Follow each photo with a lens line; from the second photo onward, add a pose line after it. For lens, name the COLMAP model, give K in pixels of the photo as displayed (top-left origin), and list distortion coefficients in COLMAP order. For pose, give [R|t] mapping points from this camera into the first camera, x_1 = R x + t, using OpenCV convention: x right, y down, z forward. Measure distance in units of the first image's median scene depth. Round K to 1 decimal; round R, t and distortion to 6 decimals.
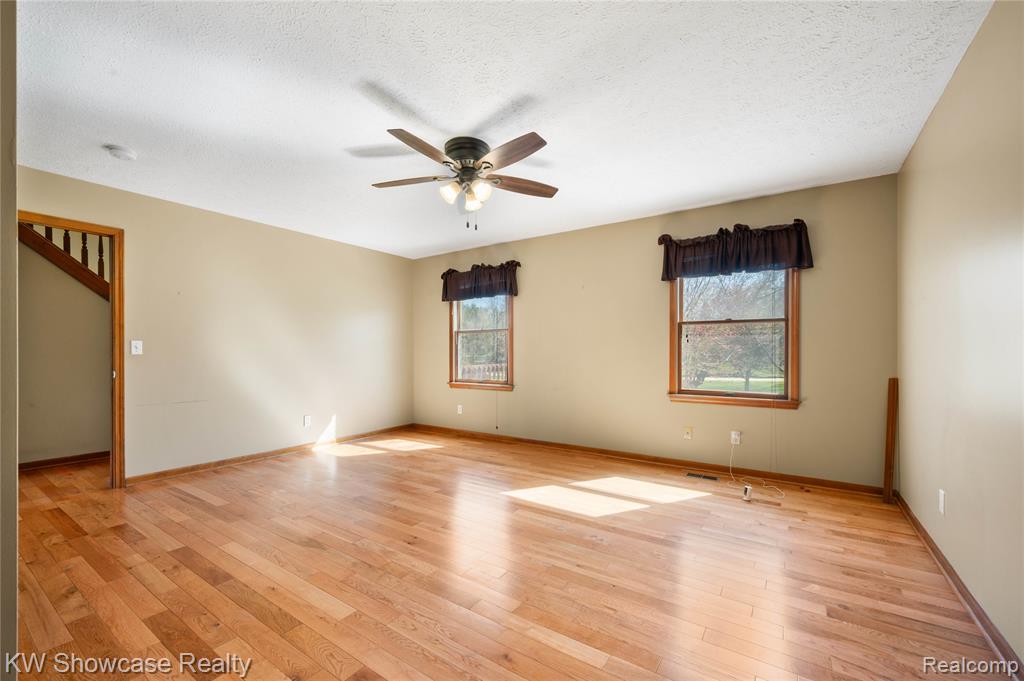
lens RADIAL K [[417.1, 0, 527.5], [0, 417.1, 340.7], [0, 0, 1]] dist [-0.016947, -0.000116]
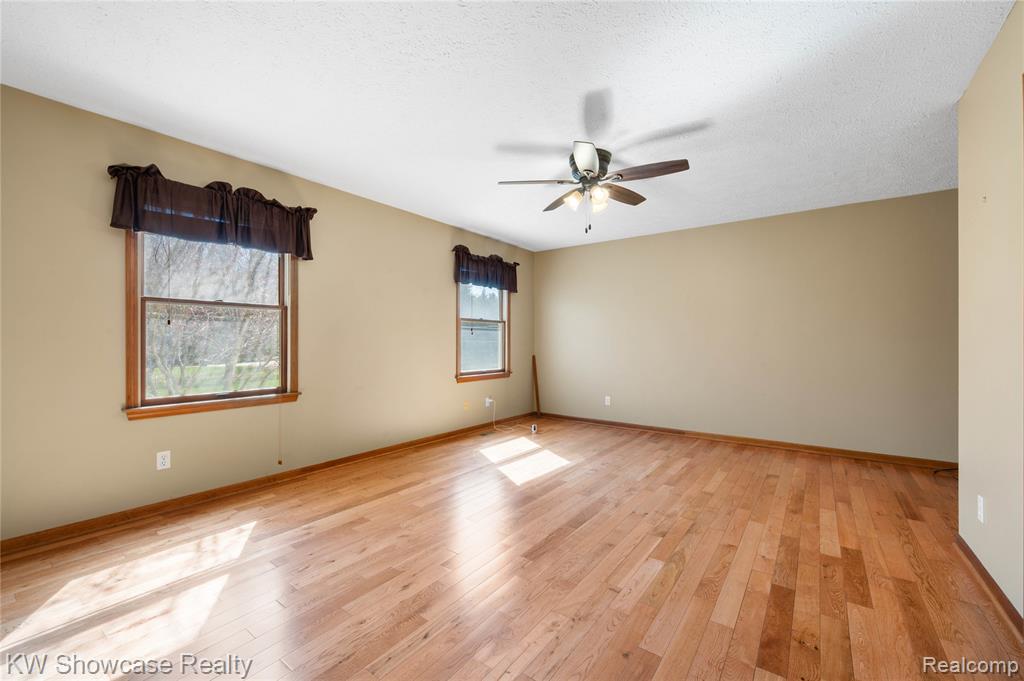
lens RADIAL K [[407.8, 0, 517.4], [0, 407.8, 335.7], [0, 0, 1]] dist [0.009458, -0.000137]
pose [[0.062348, 0.007214, 0.998028, -0.869238], [-0.035423, 0.999360, -0.005011, 0.008954], [-0.997426, -0.035041, 0.062564, 0.786718]]
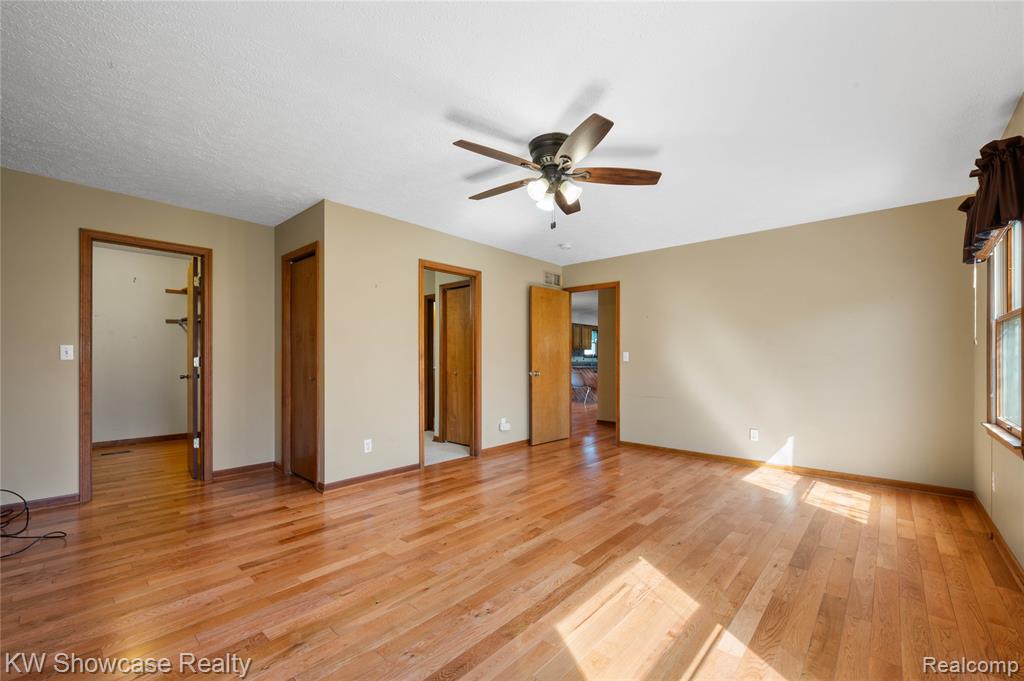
lens RADIAL K [[414.9, 0, 506.7], [0, 414.9, 352.0], [0, 0, 1]] dist [0.000166, -0.000024]
pose [[-0.162538, -0.013100, -0.986615, 0.564374], [0.023099, 0.999587, -0.017078, 0.013882], [0.986432, -0.025565, -0.162168, 0.737260]]
